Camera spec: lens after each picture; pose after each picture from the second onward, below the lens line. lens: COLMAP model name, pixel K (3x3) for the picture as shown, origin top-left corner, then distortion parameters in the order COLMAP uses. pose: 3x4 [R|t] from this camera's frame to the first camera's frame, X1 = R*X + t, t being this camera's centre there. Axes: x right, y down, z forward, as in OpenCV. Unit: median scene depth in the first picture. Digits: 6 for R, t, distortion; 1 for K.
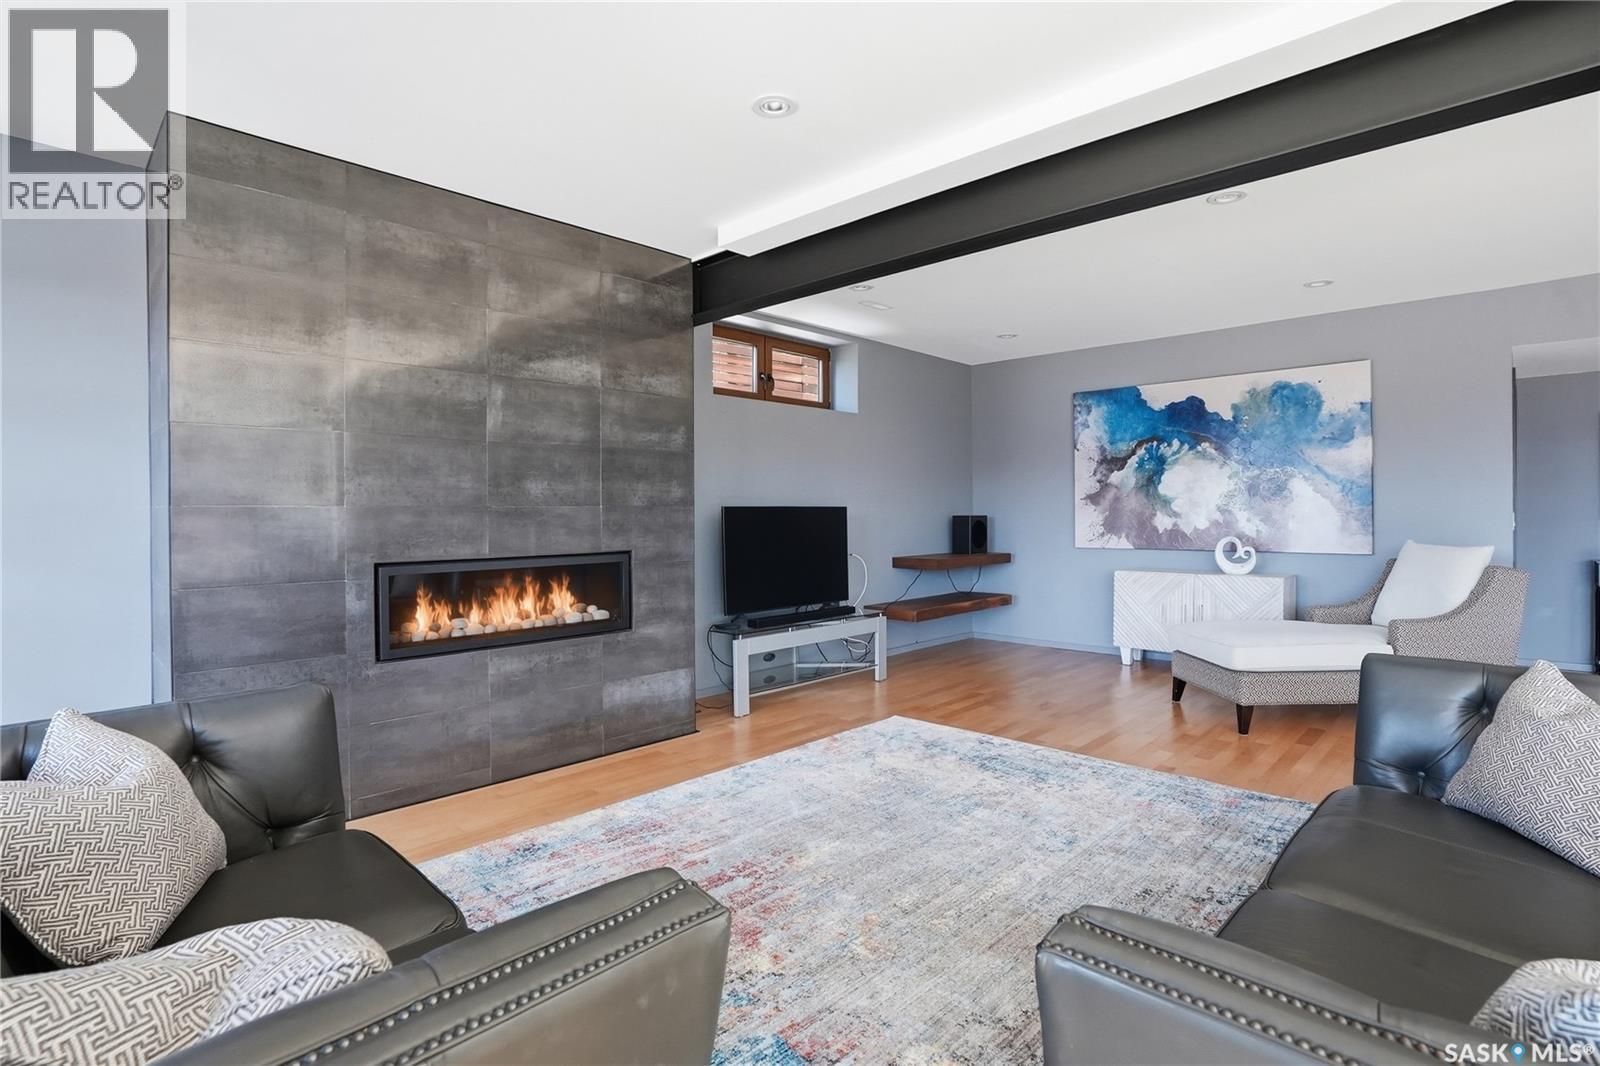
lens RADIAL K [[782.0, 0, 806.2], [0, 782.0, 528.7], [0, 0, 1]] dist [-0.053723, 0.018504]
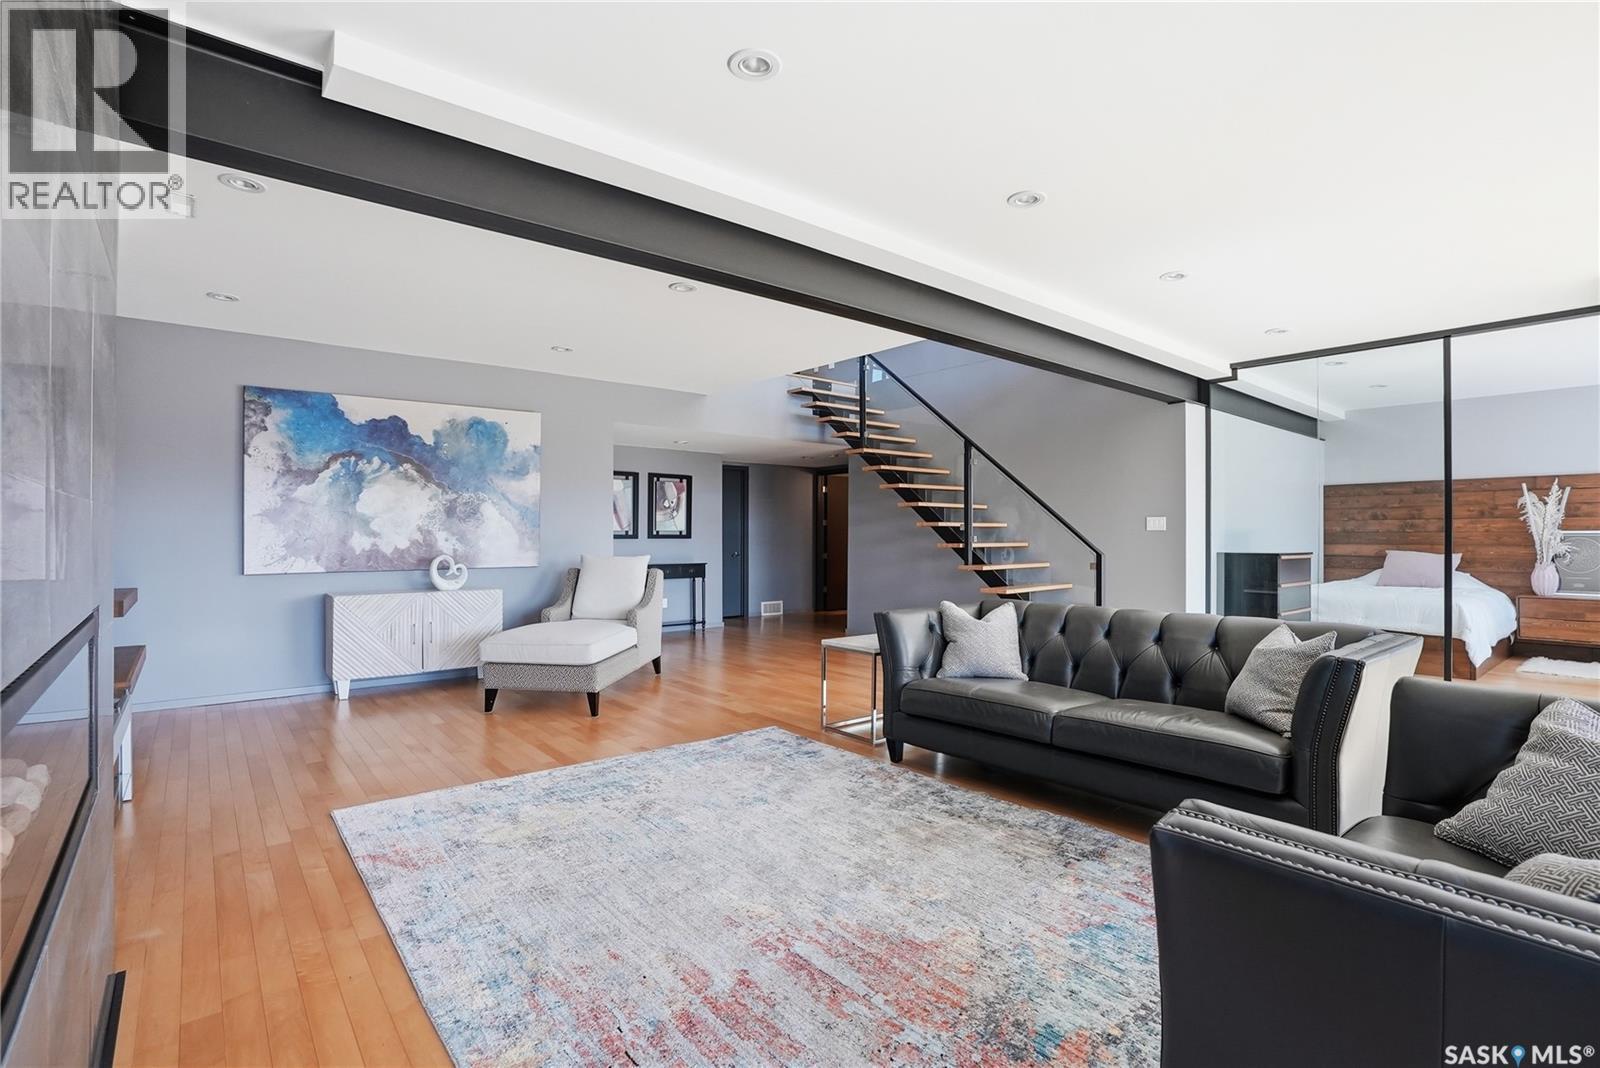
lens RADIAL K [[730.7, 0, 802.1], [0, 730.7, 536.0], [0, 0, 1]] dist [-0.005130, 0.000184]
pose [[0.157948, -0.000418, 0.987447, -0.371589], [0.017072, 0.999852, -0.002307, -0.005280], [-0.987300, 0.017222, 0.157932, 0.352275]]
